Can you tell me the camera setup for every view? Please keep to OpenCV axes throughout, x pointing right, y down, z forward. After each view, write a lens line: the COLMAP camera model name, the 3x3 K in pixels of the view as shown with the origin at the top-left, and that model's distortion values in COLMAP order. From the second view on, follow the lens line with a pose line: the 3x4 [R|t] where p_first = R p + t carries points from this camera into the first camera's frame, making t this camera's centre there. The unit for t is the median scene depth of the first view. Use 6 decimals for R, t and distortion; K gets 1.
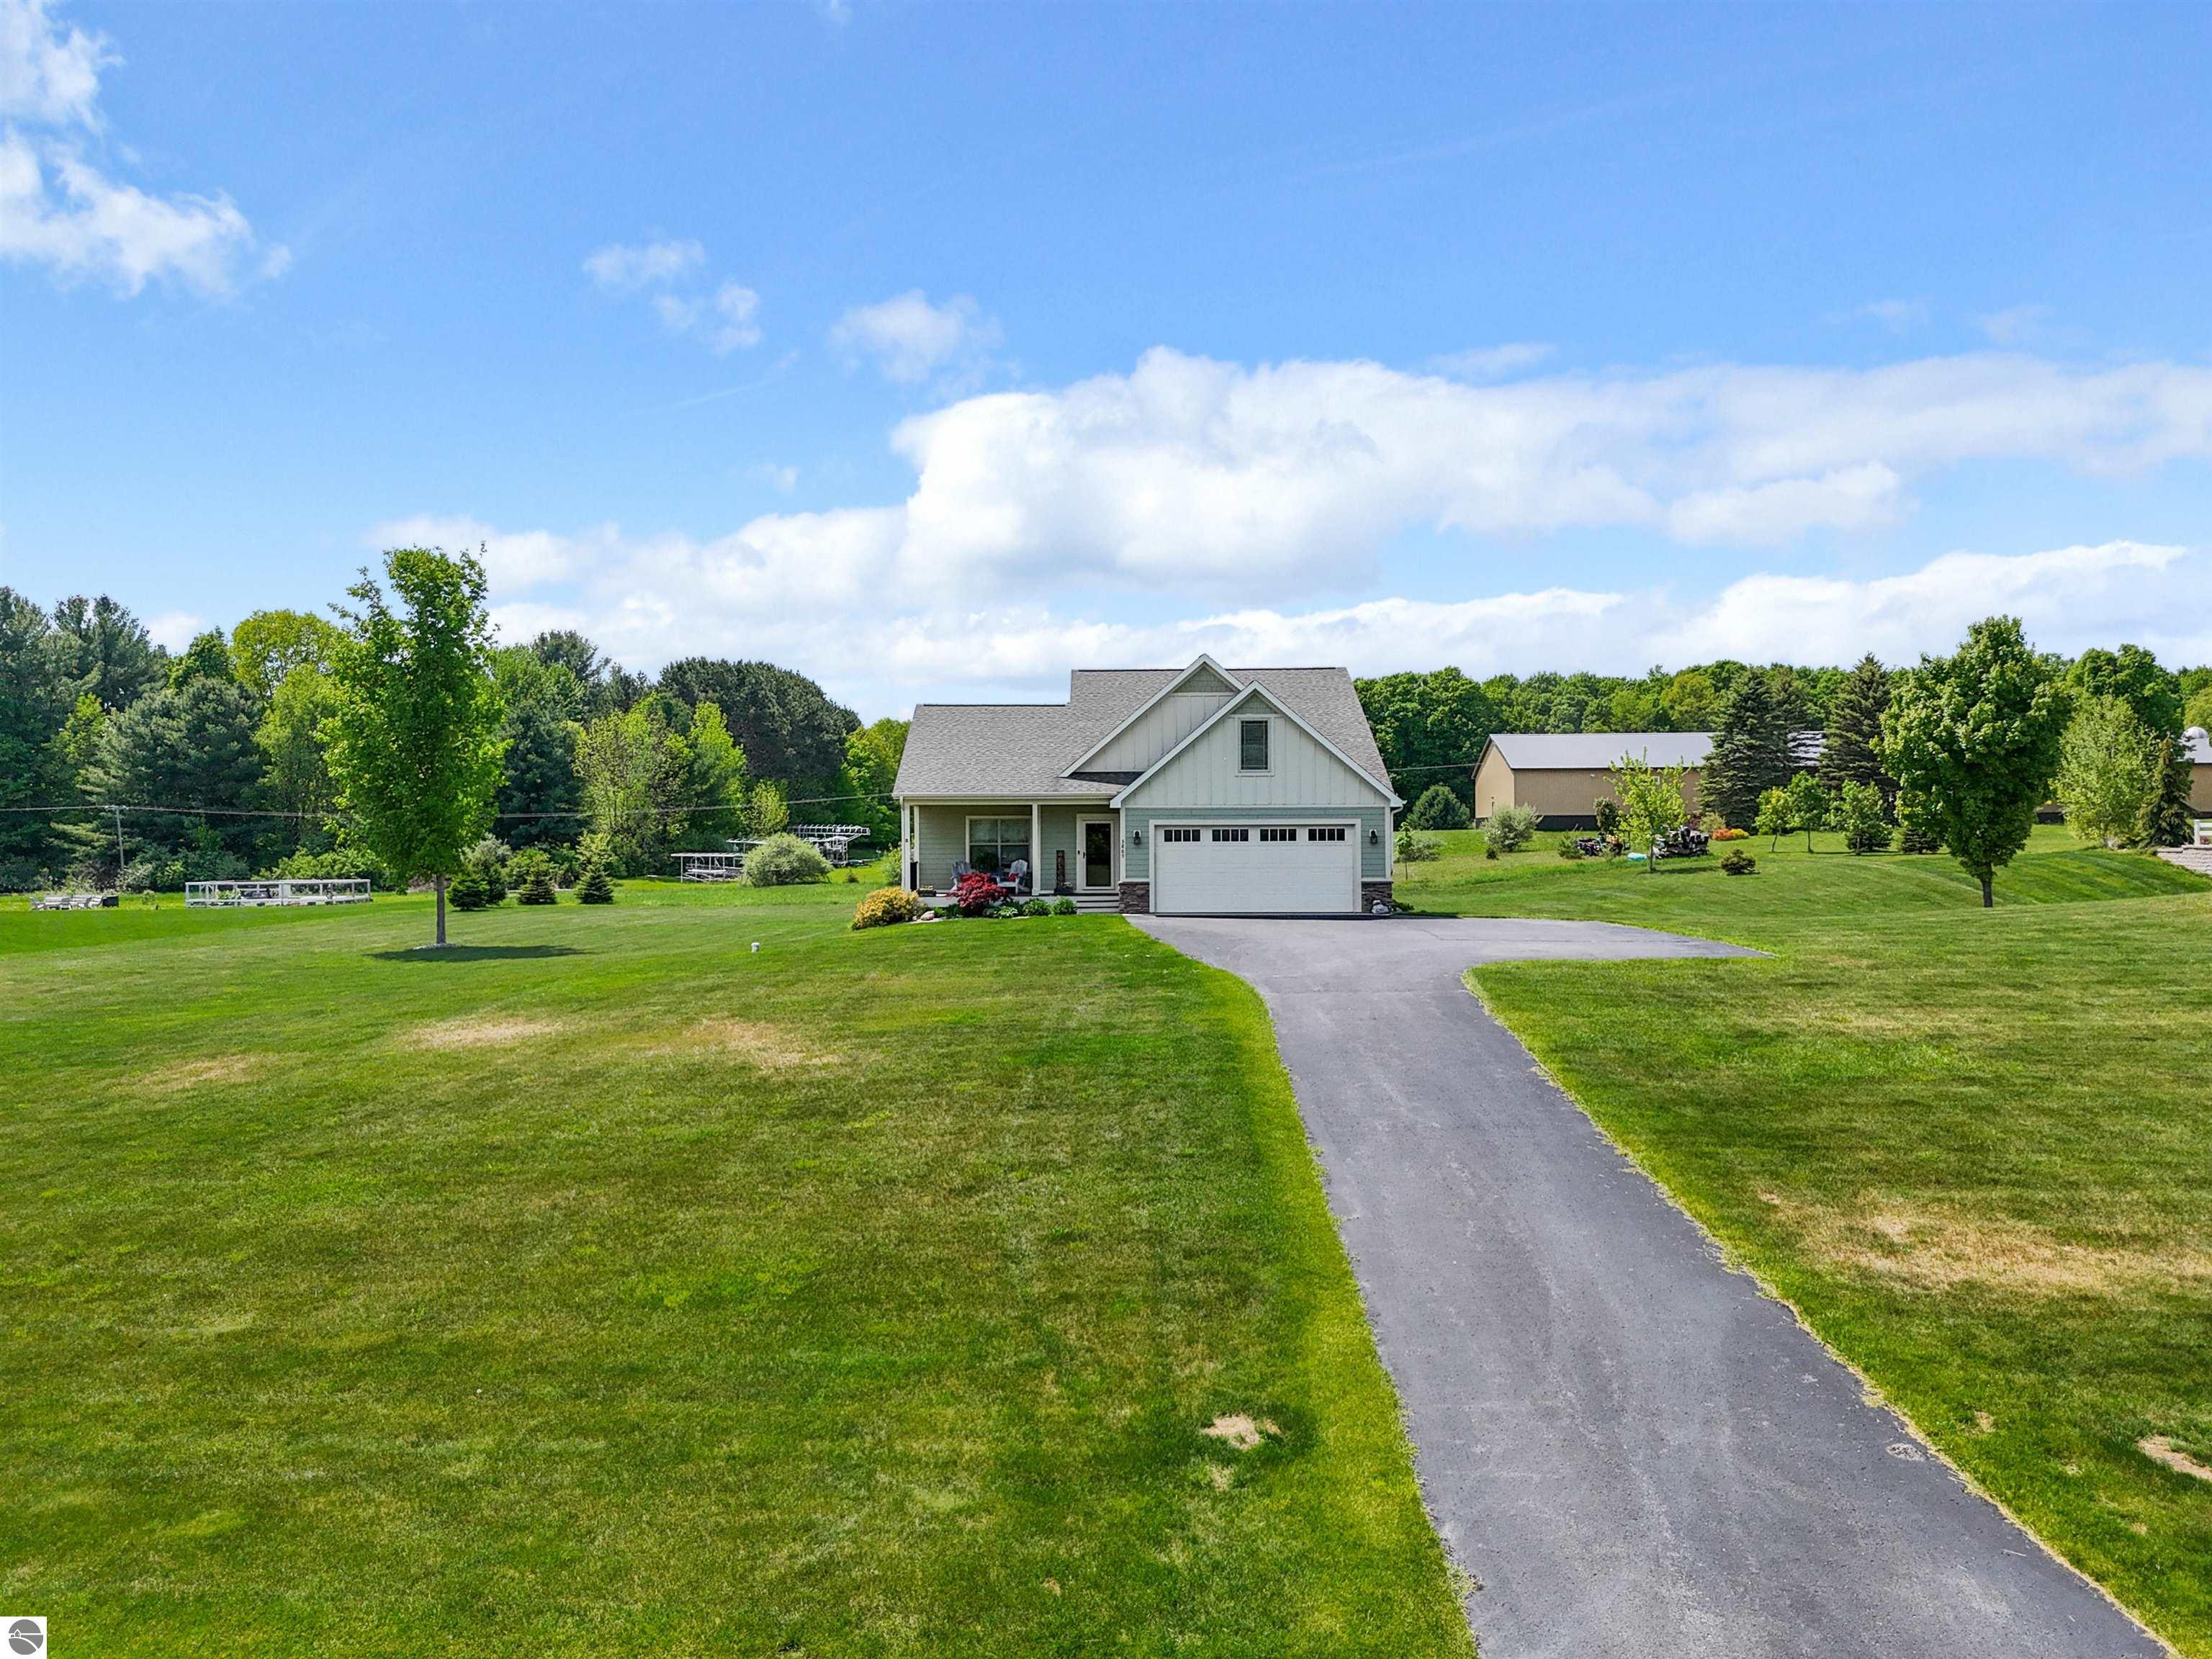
lens RADIAL K [[1710.0, 0, 1096.2], [0, 1710.0, 837.2], [0, 0, 1]] dist [0.099771, -0.135204]
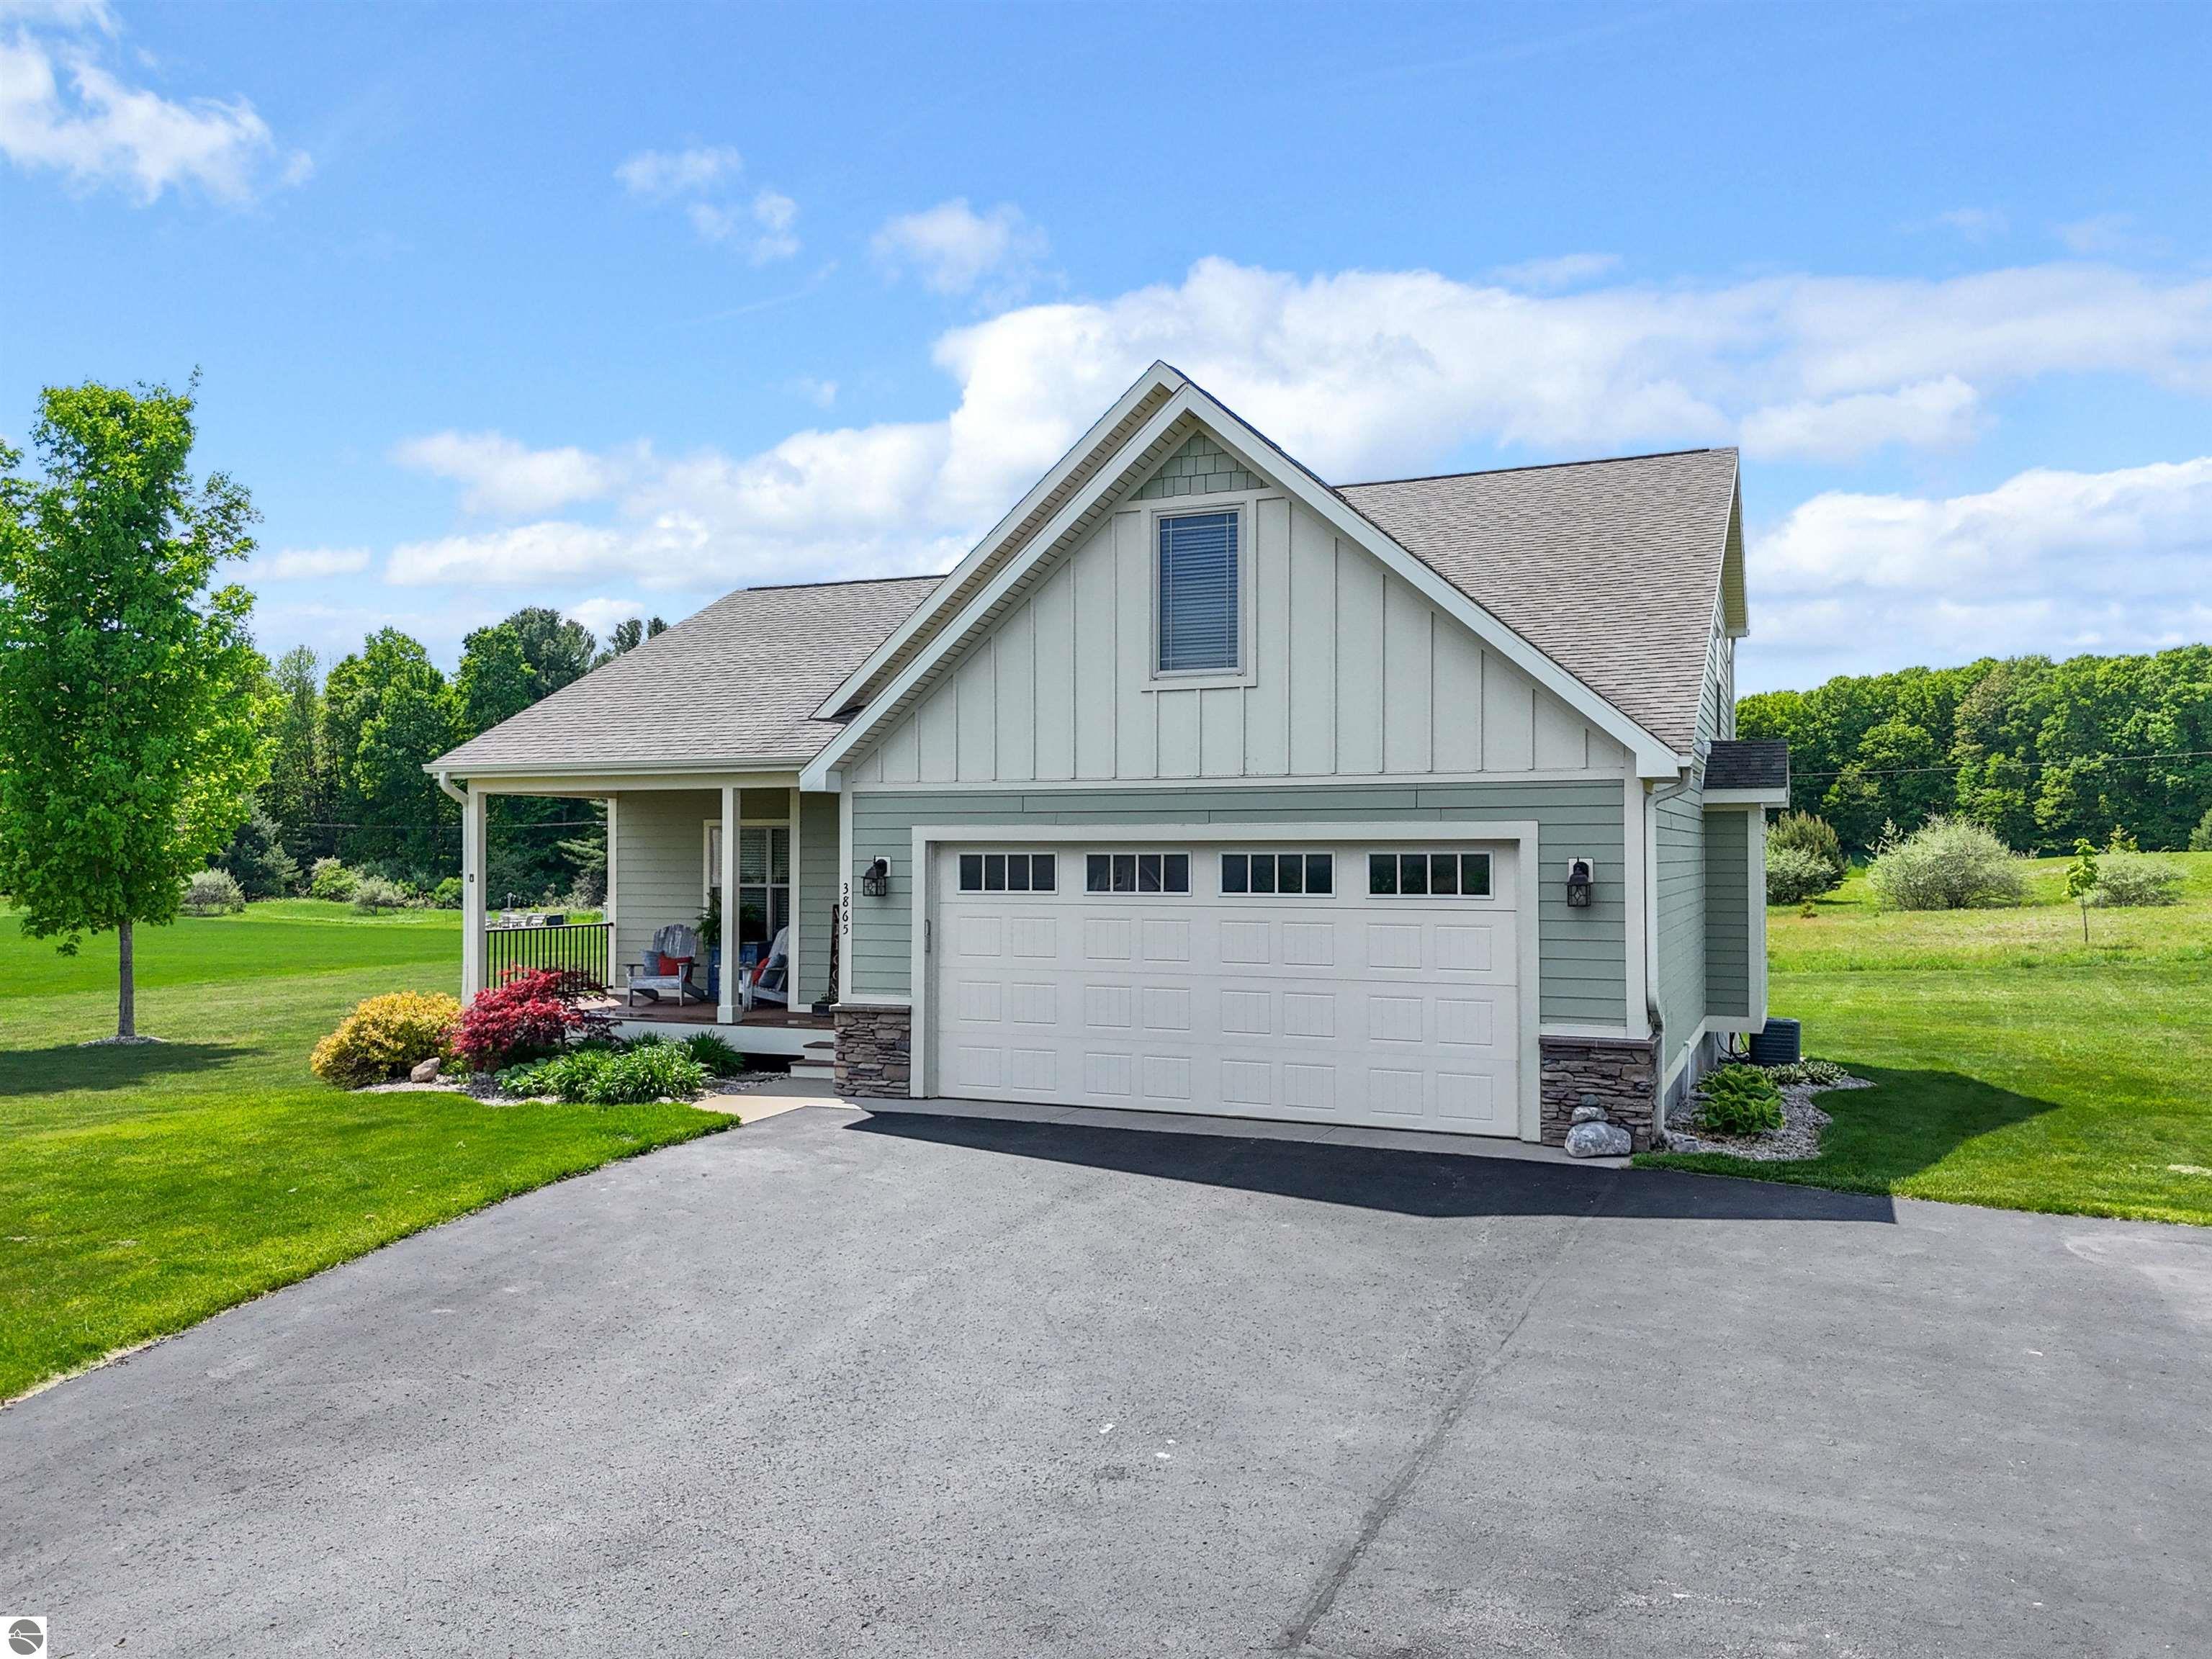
lens RADIAL K [[1655.7, 0, 1106.0], [0, 1655.7, 829.5], [0, 0, 1]] dist [0.034219, 0.002409]
pose [[0.917221, -0.001094, -0.398376, 0.188014], [-0.004731, 0.999896, -0.013639, -0.004865], [0.398350, 0.014395, 0.917121, 0.669225]]
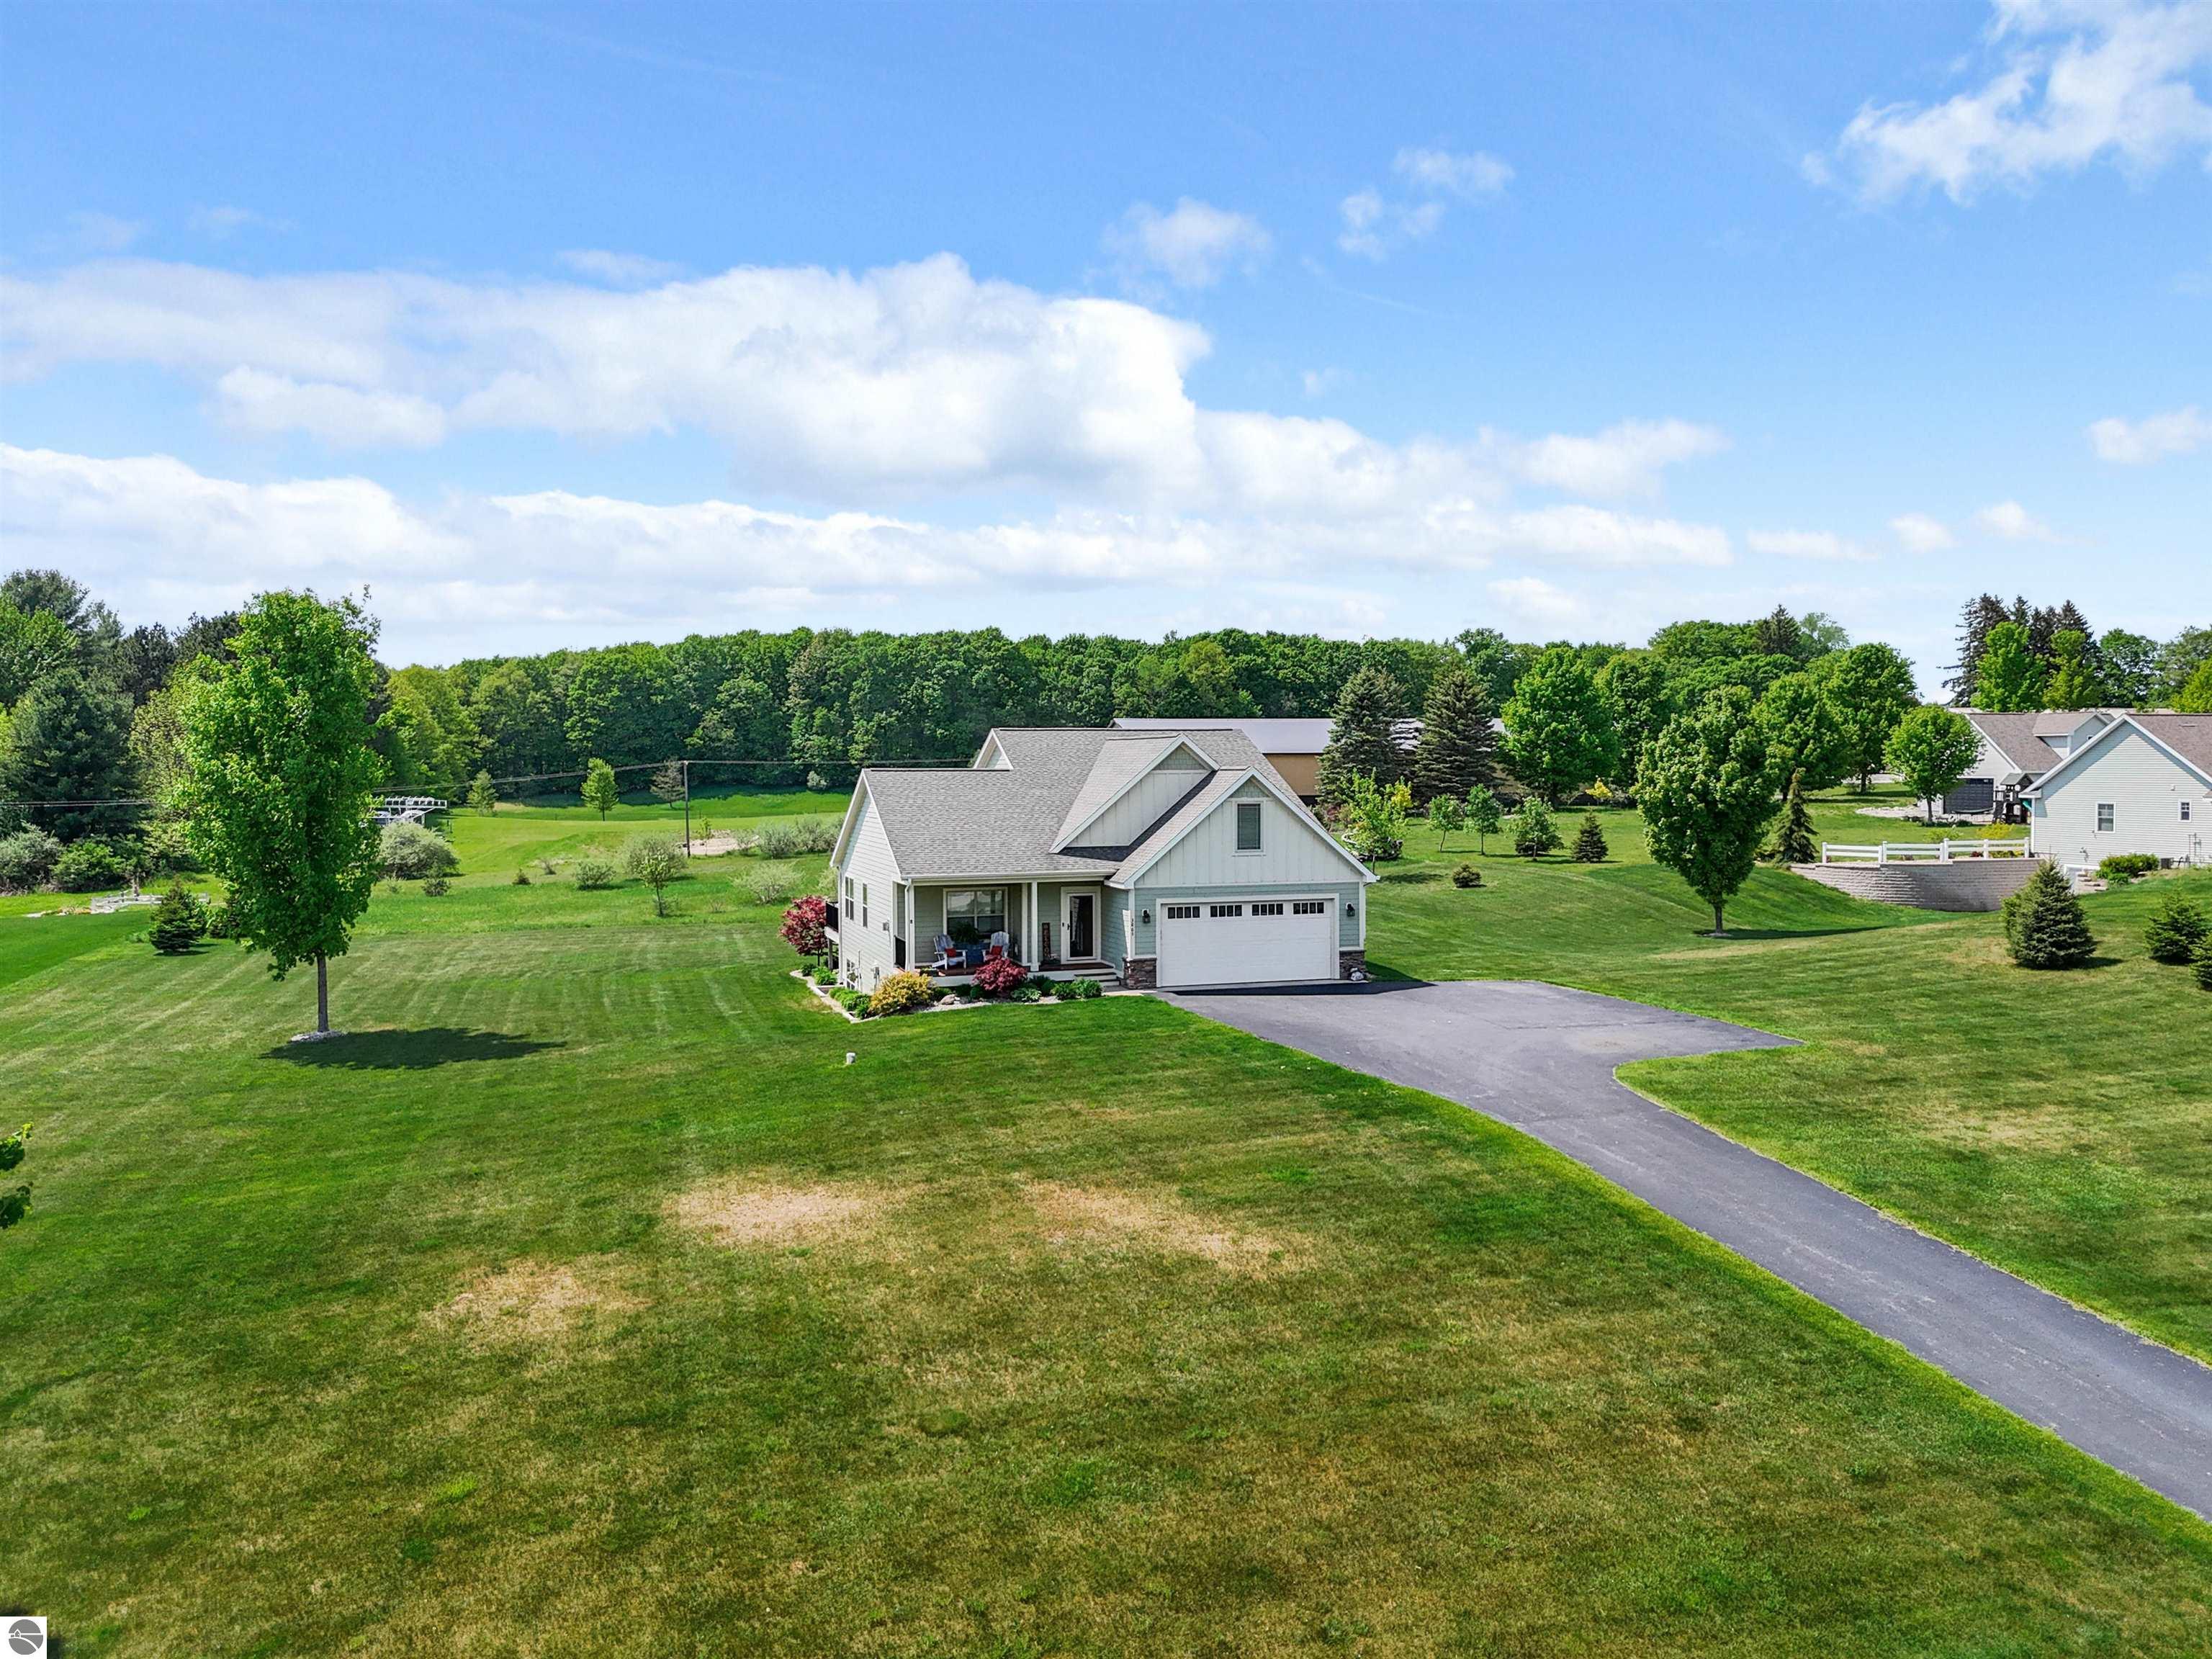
lens RADIAL K [[1679.0, 0, 1106.0], [0, 1679.0, 829.5], [0, 0, 1]] dist [0.106237, -0.140689]
pose [[0.947514, -0.012842, 0.319456, -0.307351], [0.000507, 0.999252, 0.038667, -0.087153], [-0.319714, -0.036475, 0.946812, 0.035680]]
